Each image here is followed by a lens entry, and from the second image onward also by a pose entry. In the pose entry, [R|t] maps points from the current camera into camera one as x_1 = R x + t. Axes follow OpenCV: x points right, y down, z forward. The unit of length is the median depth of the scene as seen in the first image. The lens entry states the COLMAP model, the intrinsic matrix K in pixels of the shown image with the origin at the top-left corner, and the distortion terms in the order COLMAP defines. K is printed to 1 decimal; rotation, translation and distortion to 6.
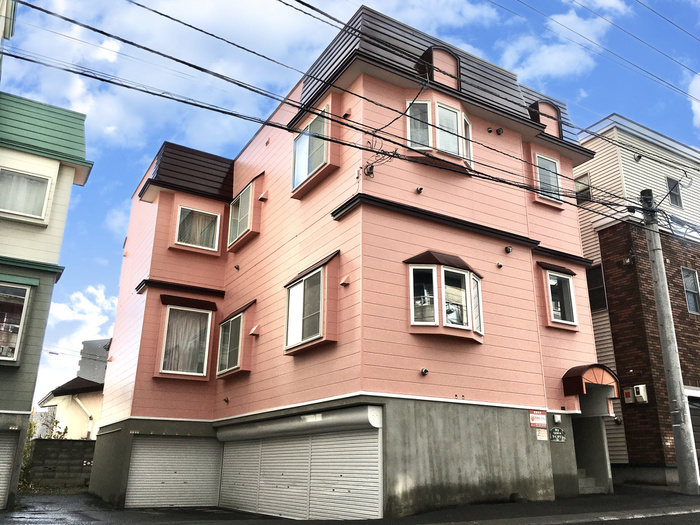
lens RADIAL K [[593.4, 0, 352.8], [0, 593.4, 264.4], [0, 0, 1]] dist [0.085153, -0.124454]
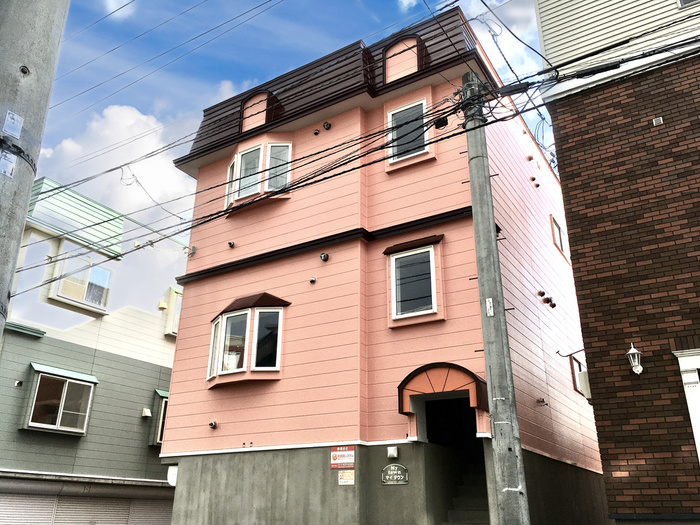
lens RADIAL K [[593.4, 0, 352.8], [0, 593.4, 264.4], [0, 0, 1]] dist [0.085153, -0.124454]
pose [[0.461679, -0.352270, -0.814100, 1.086714], [0.283405, 0.928240, -0.240940, 0.225814], [0.840556, -0.119483, 0.528384, 0.657597]]
